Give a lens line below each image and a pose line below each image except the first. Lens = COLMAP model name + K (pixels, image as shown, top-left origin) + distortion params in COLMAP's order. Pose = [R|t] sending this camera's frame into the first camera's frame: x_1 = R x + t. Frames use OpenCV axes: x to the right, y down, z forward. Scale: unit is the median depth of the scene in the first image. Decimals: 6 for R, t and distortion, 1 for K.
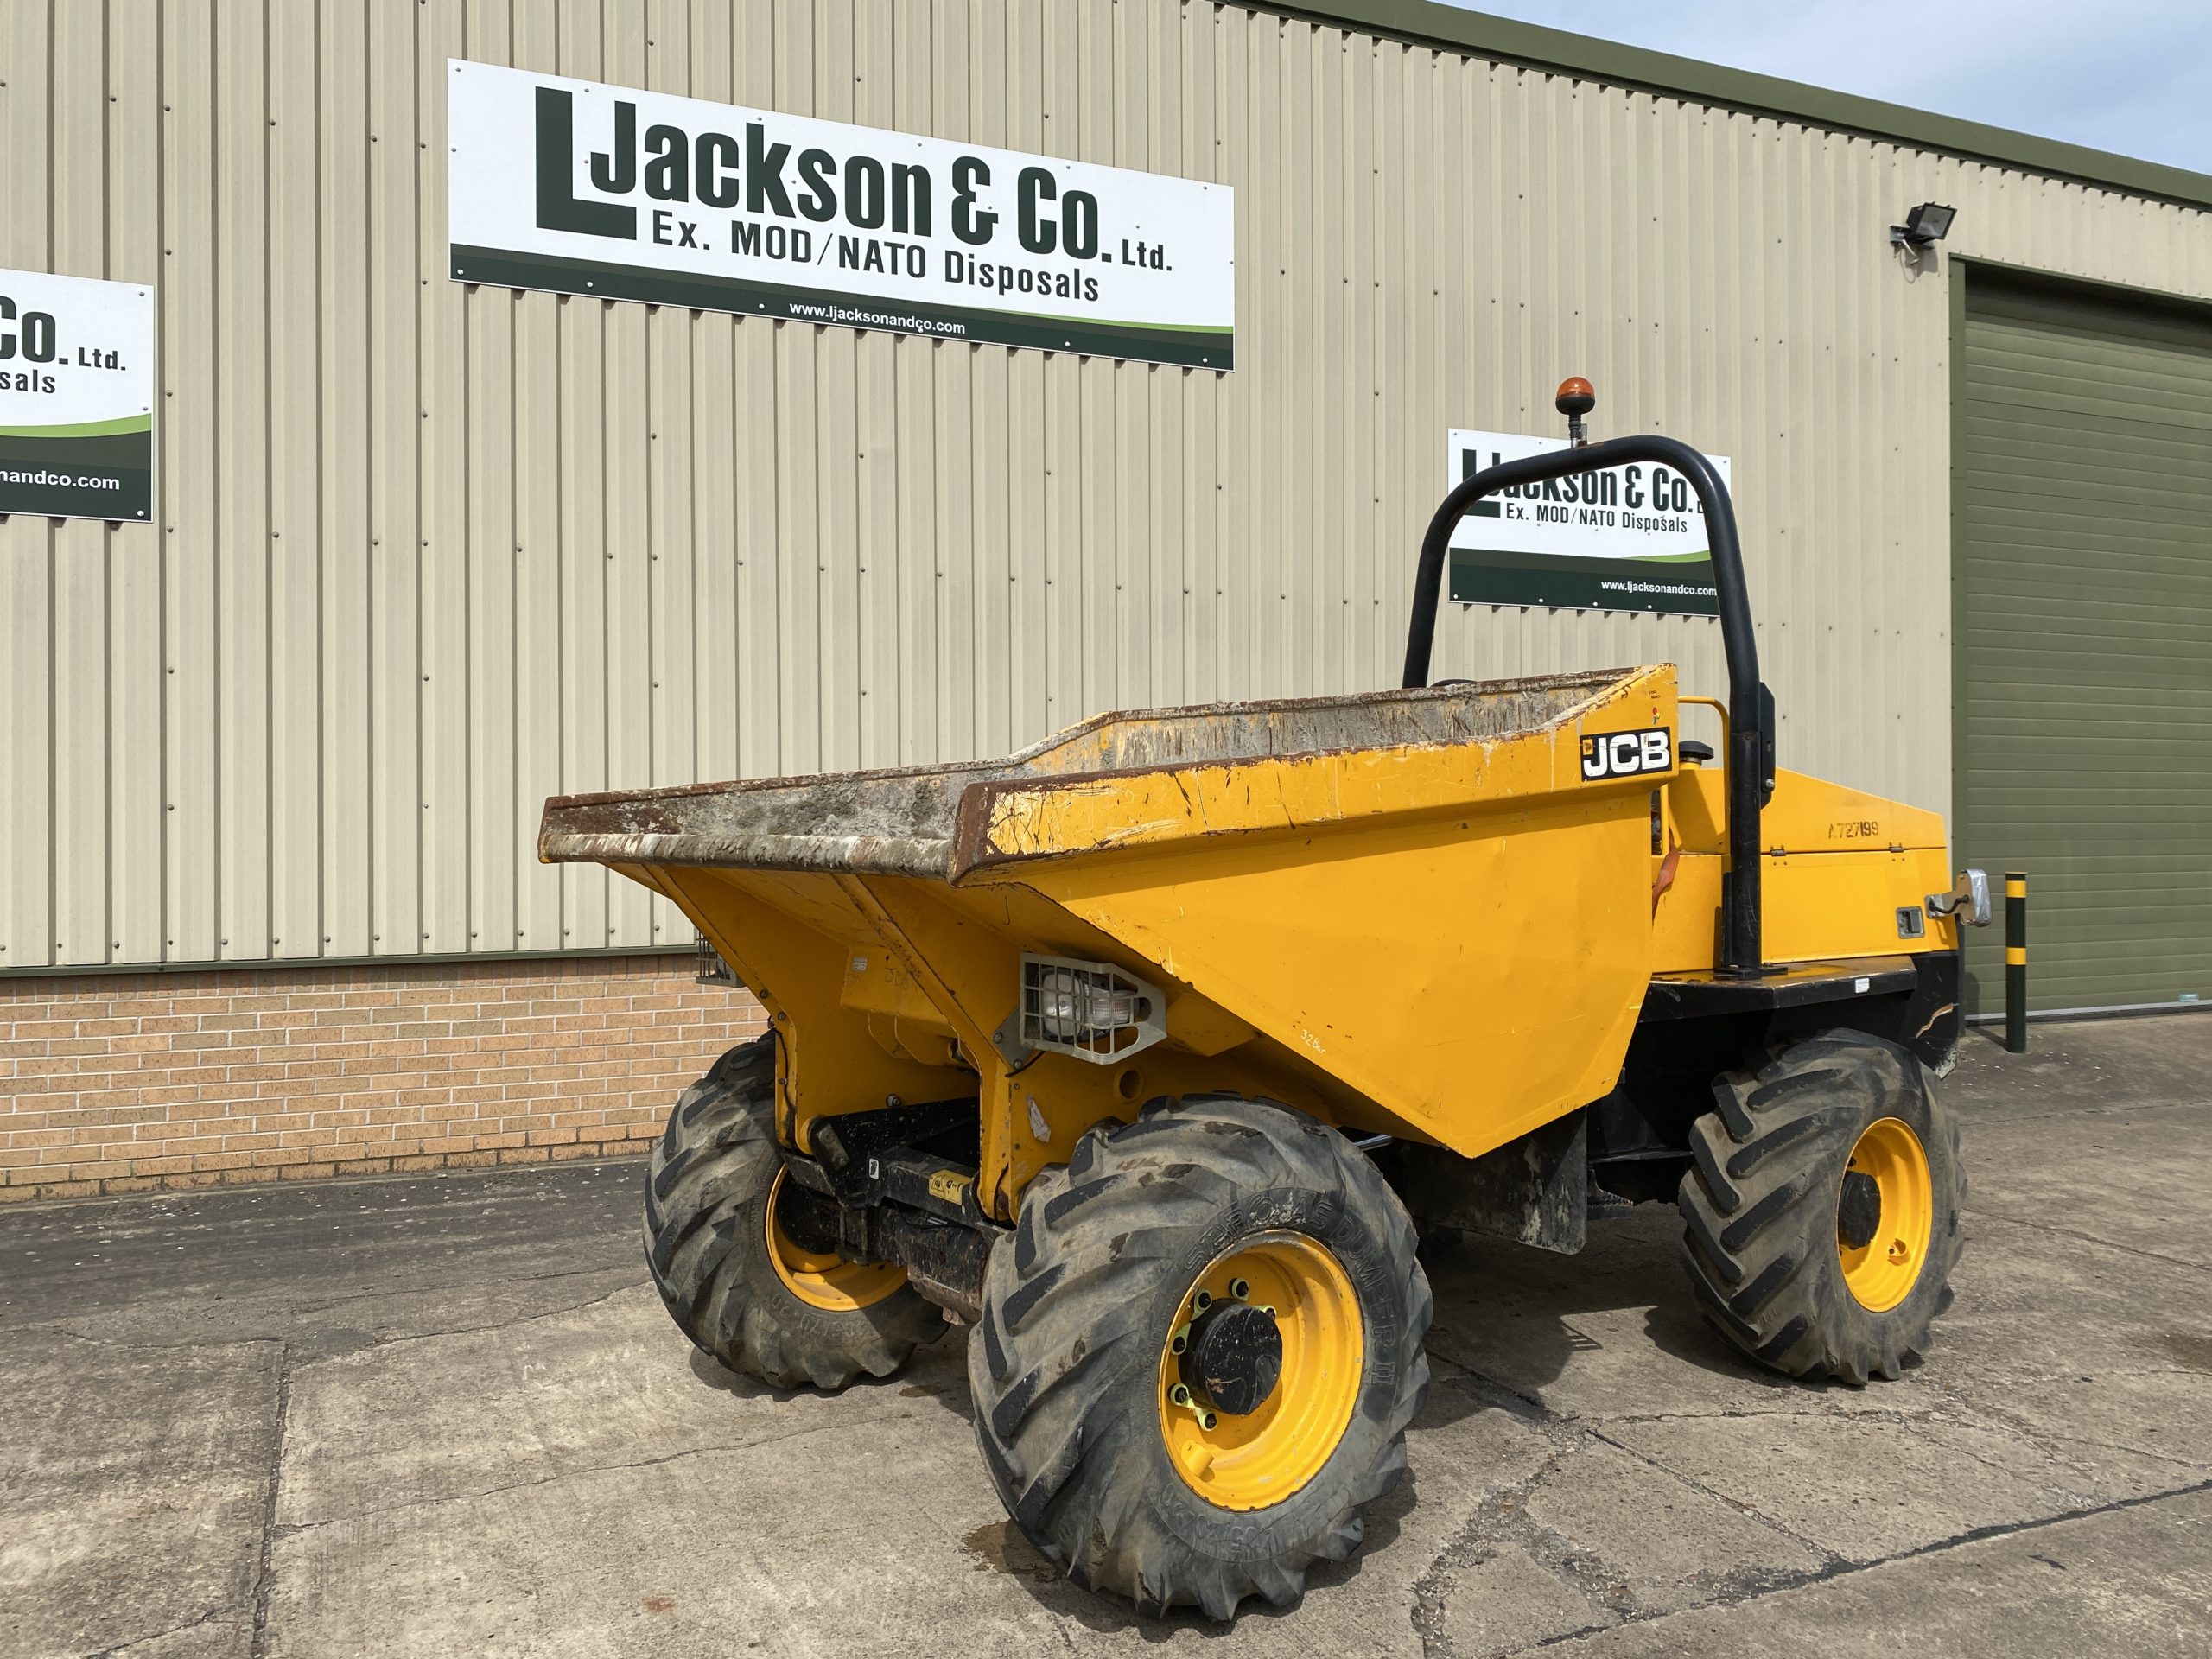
lens RADIAL K [[1691.4, 0, 1092.6], [0, 1691.4, 822.5], [0, 0, 1]] dist [0.021580, -0.019214]
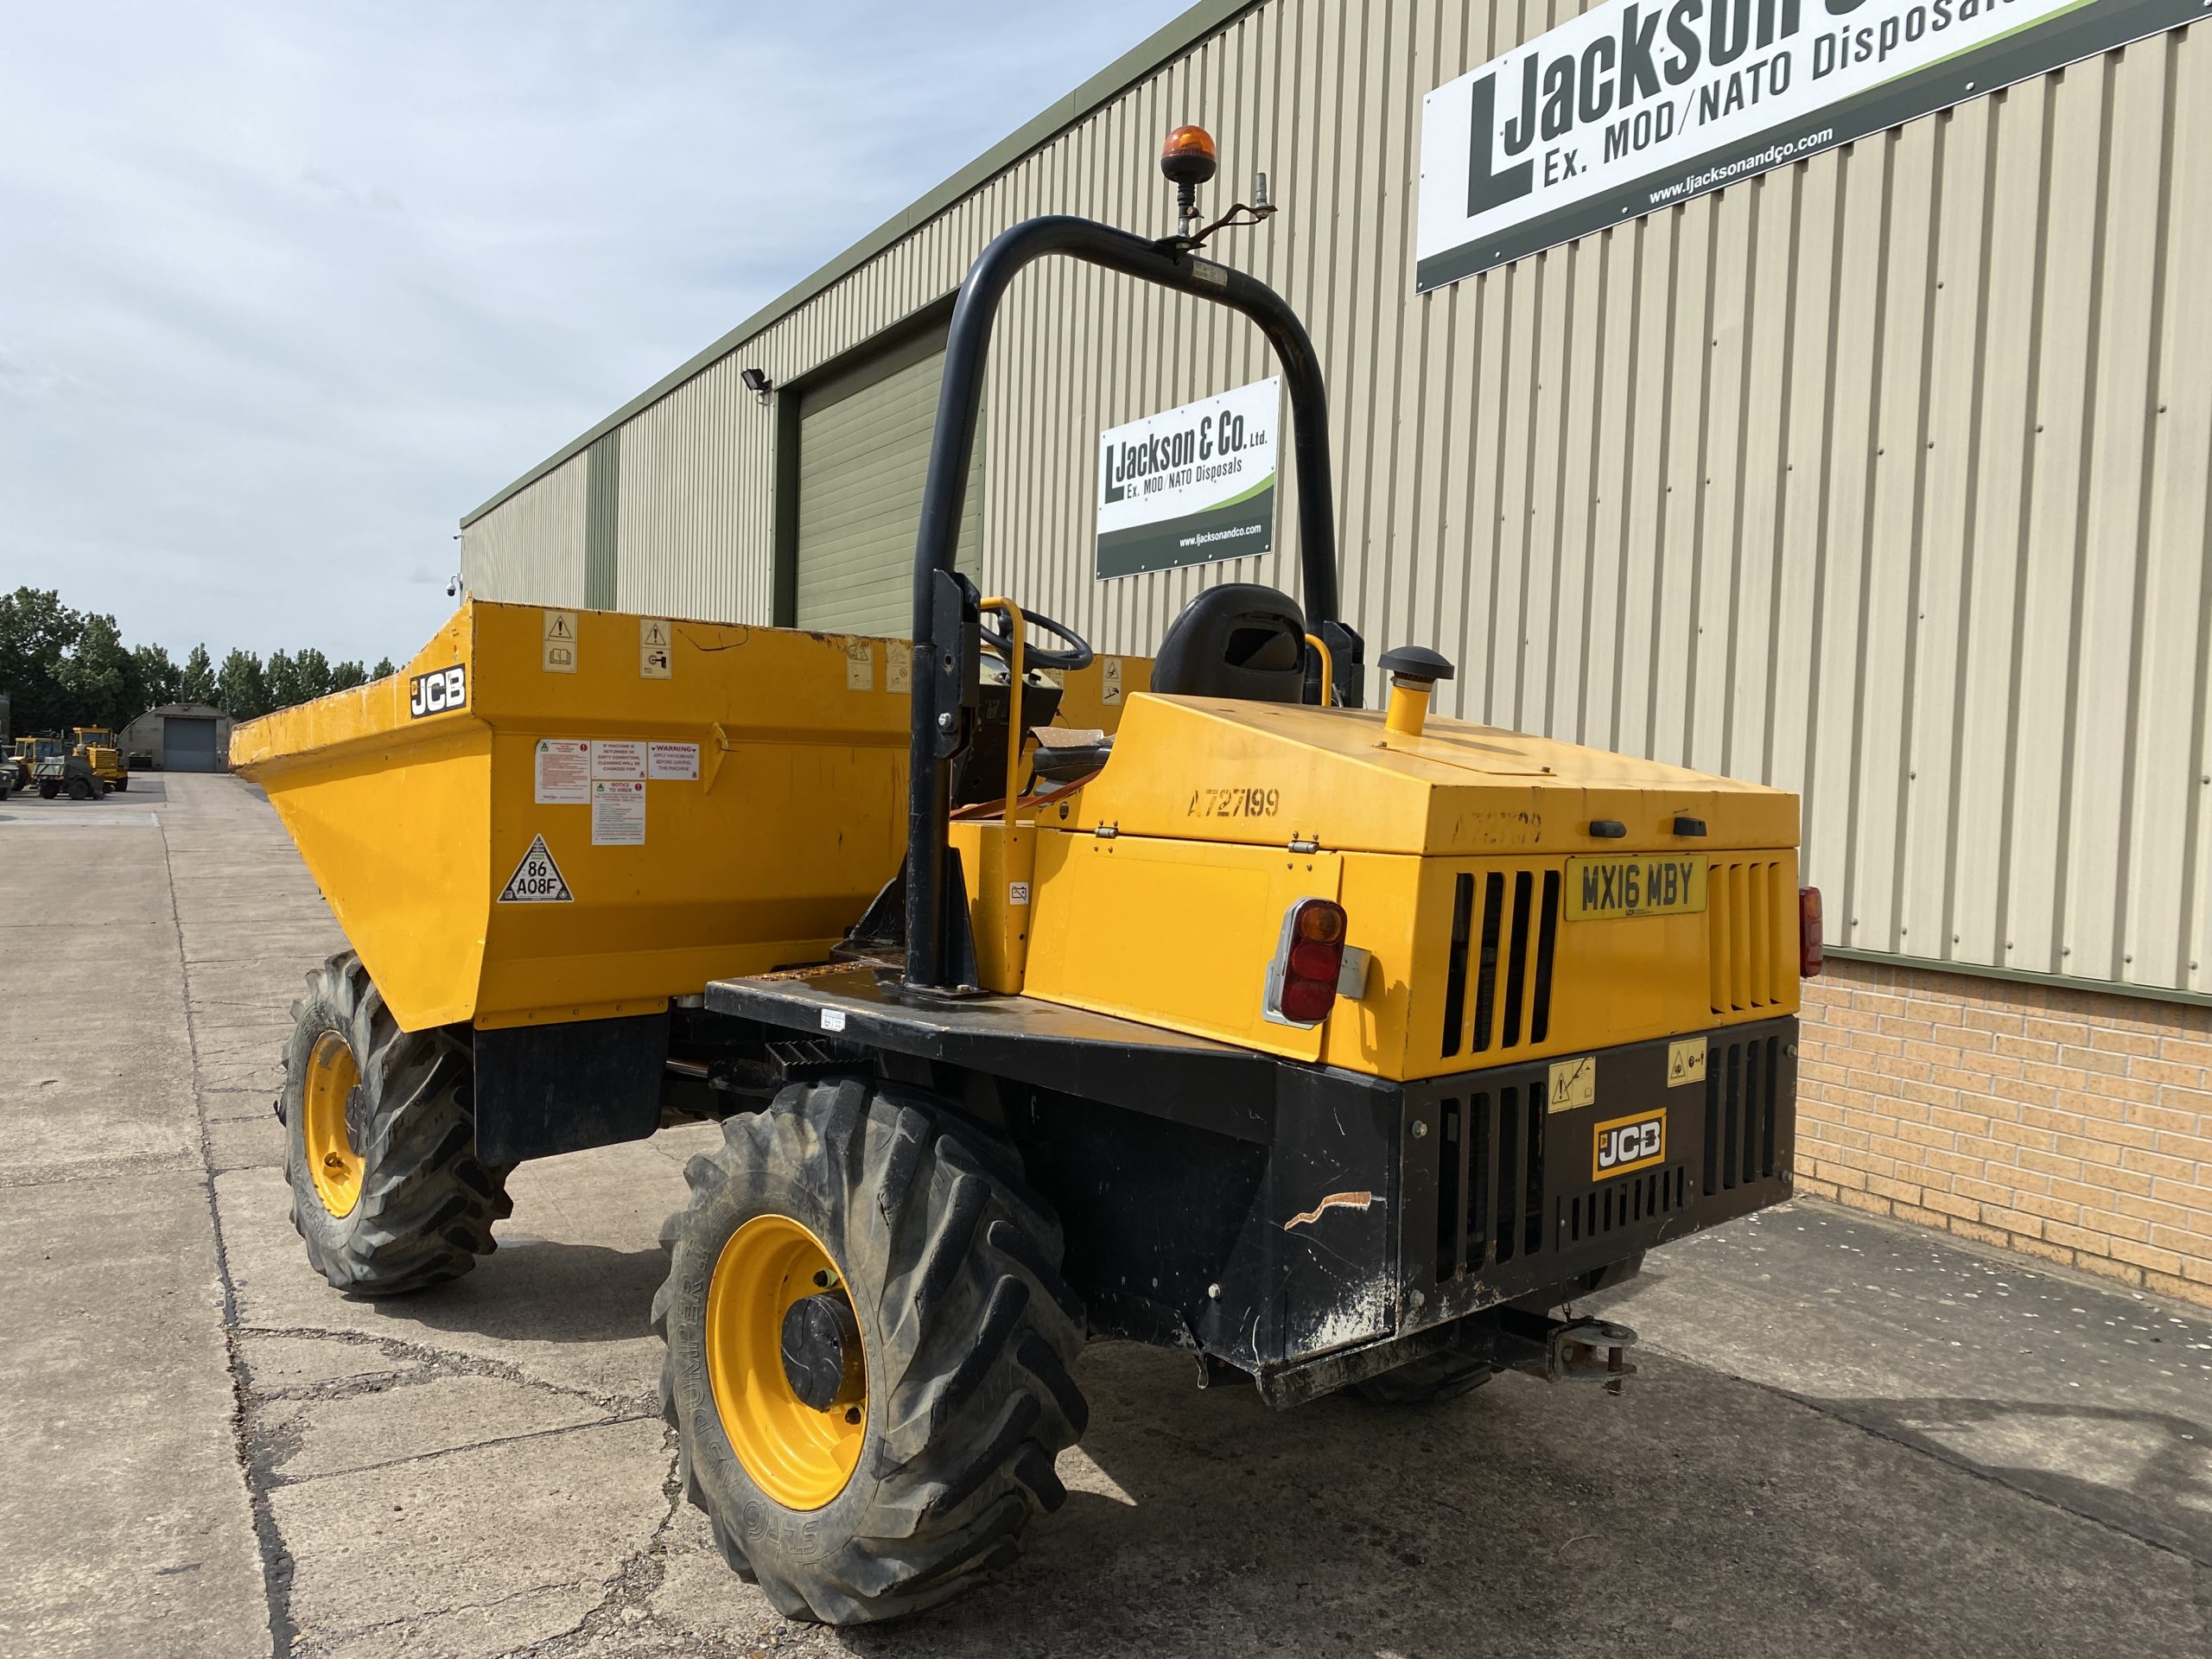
lens RADIAL K [[1691.4, 0, 1094.7], [0, 1691.4, 835.0], [0, 0, 1]] dist [0.021580, -0.019214]
pose [[0.097435, 0.047452, -0.994110, 0.710441], [-0.029257, 0.998568, 0.044797, -0.005642], [0.994812, 0.024720, 0.098684, 0.659643]]
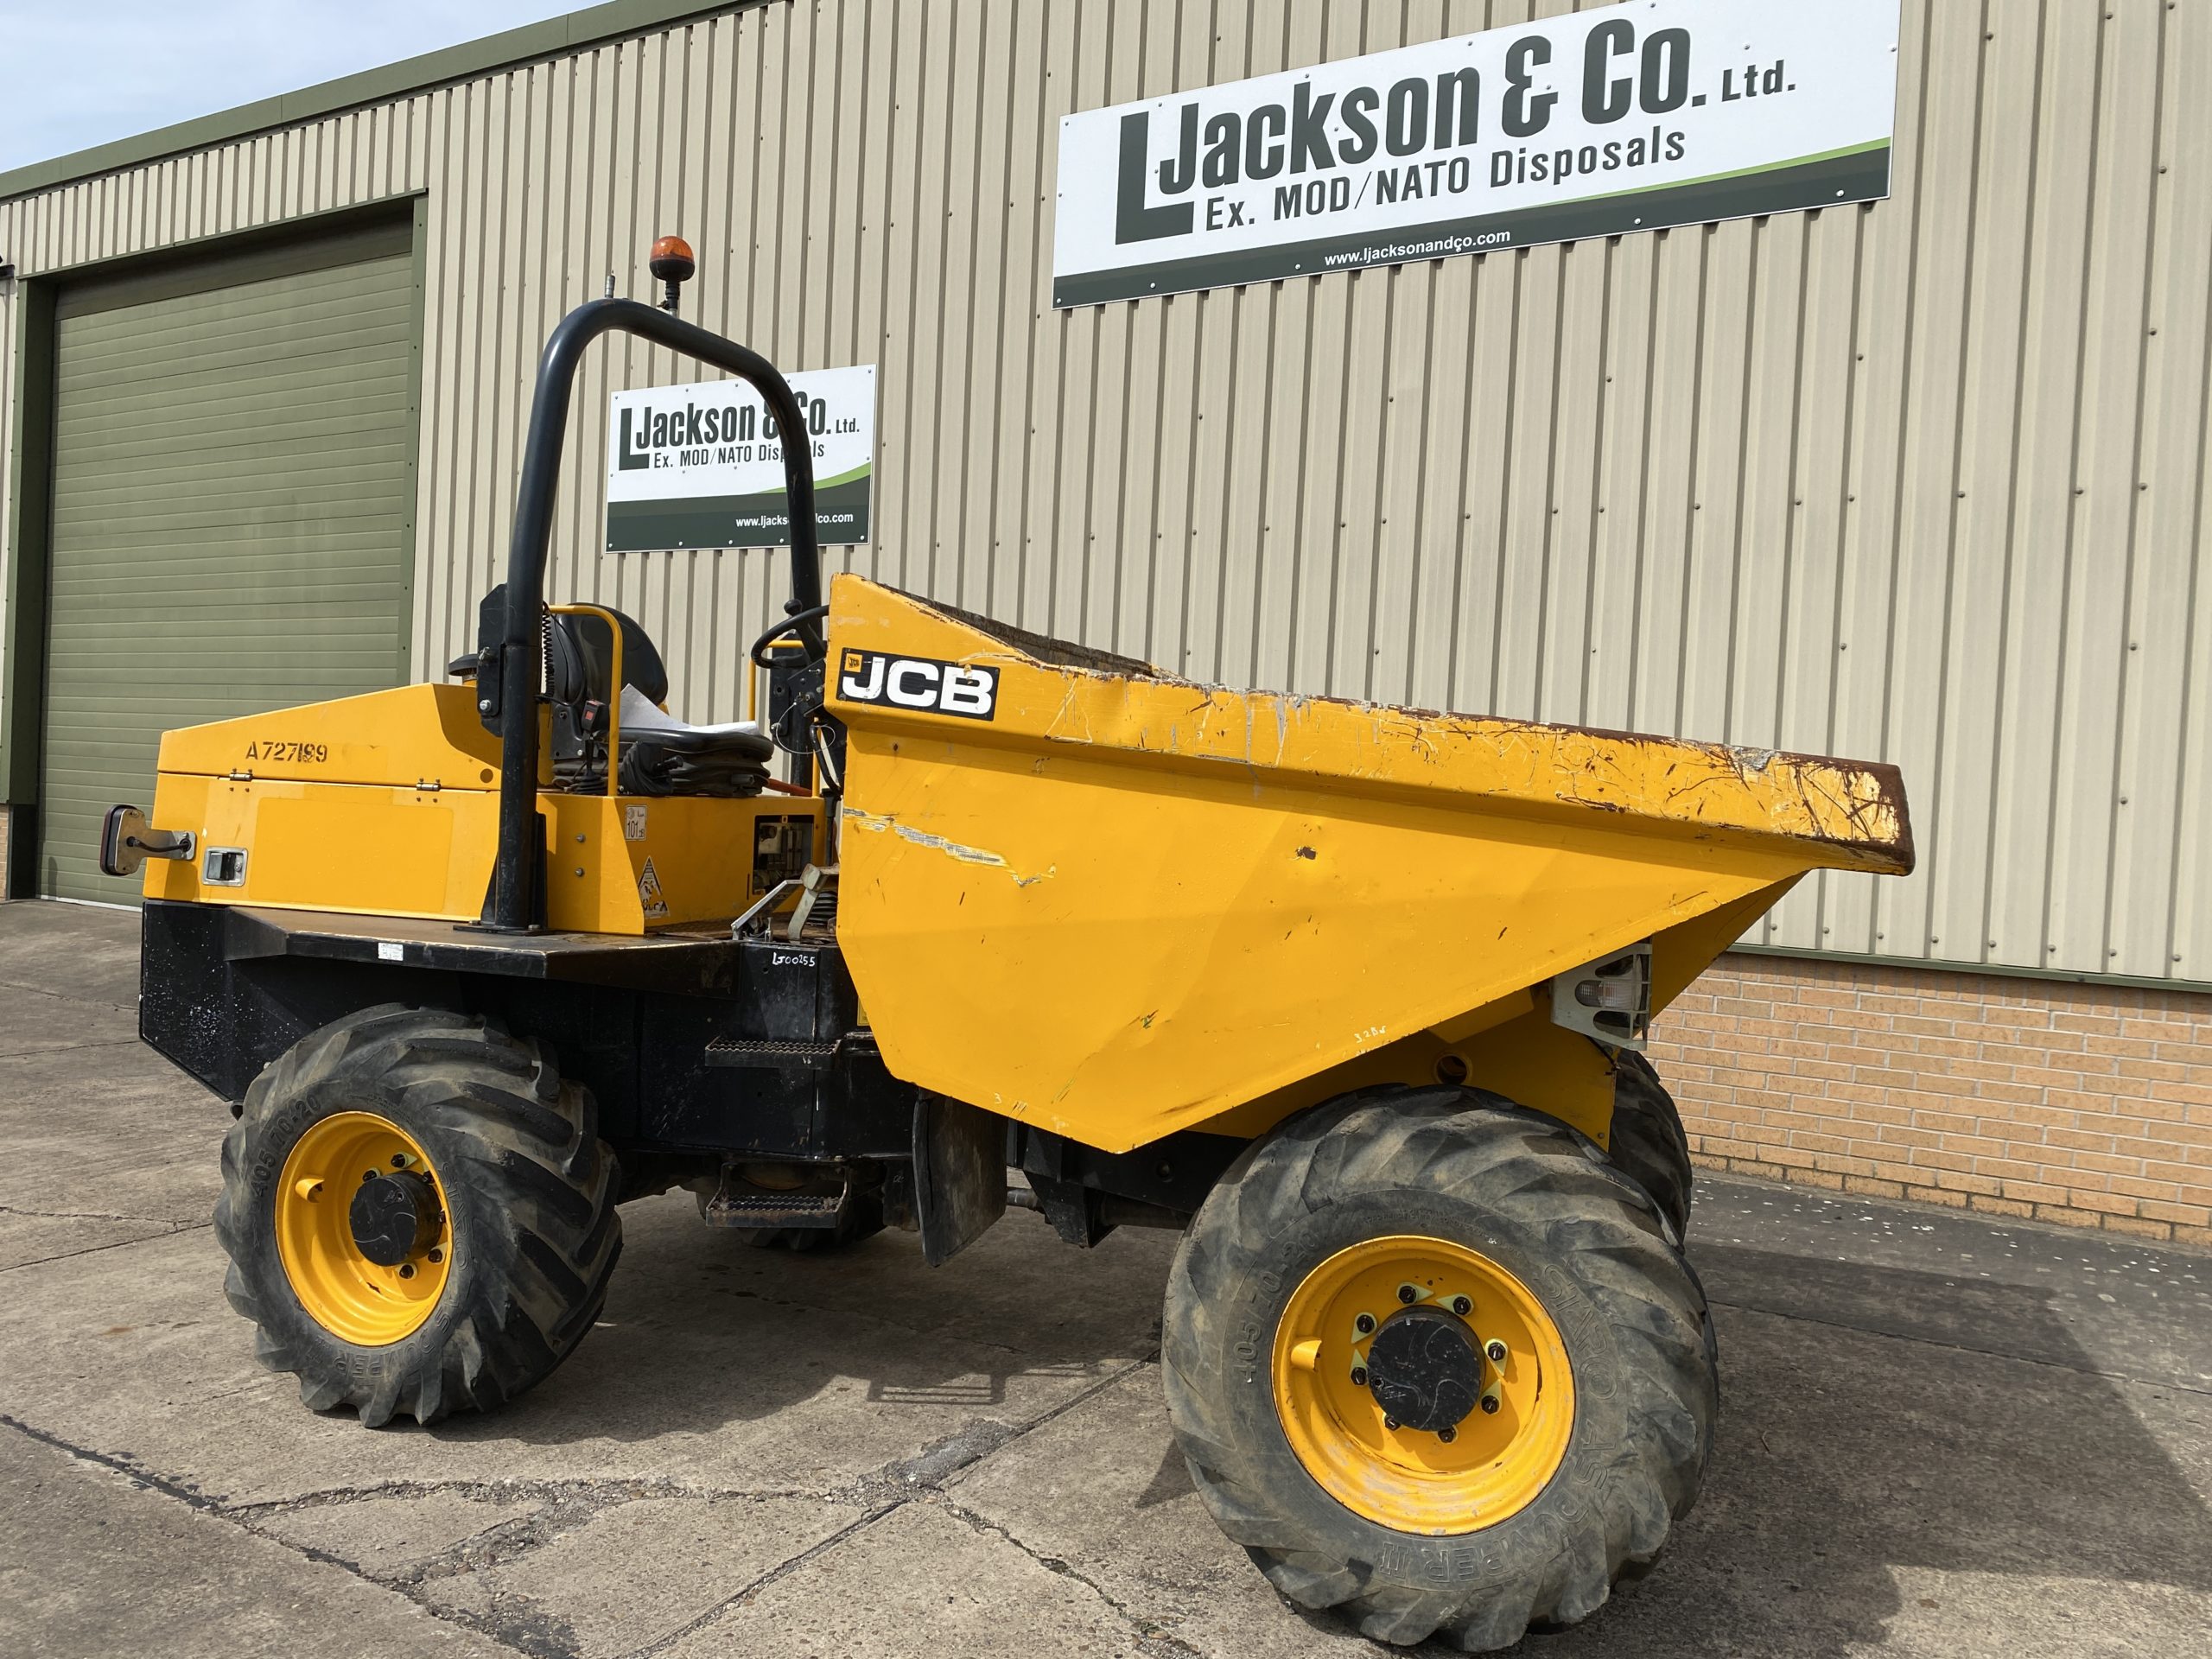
lens RADIAL K [[1691.4, 0, 1089.5], [0, 1691.4, 828.1], [0, 0, 1]] dist [0.021580, -0.019214]
pose [[0.577355, 0.049681, -0.814980, 0.580539], [-0.043436, 0.998603, 0.030104, 0.000567], [0.815337, 0.018019, 0.578706, 0.339558]]
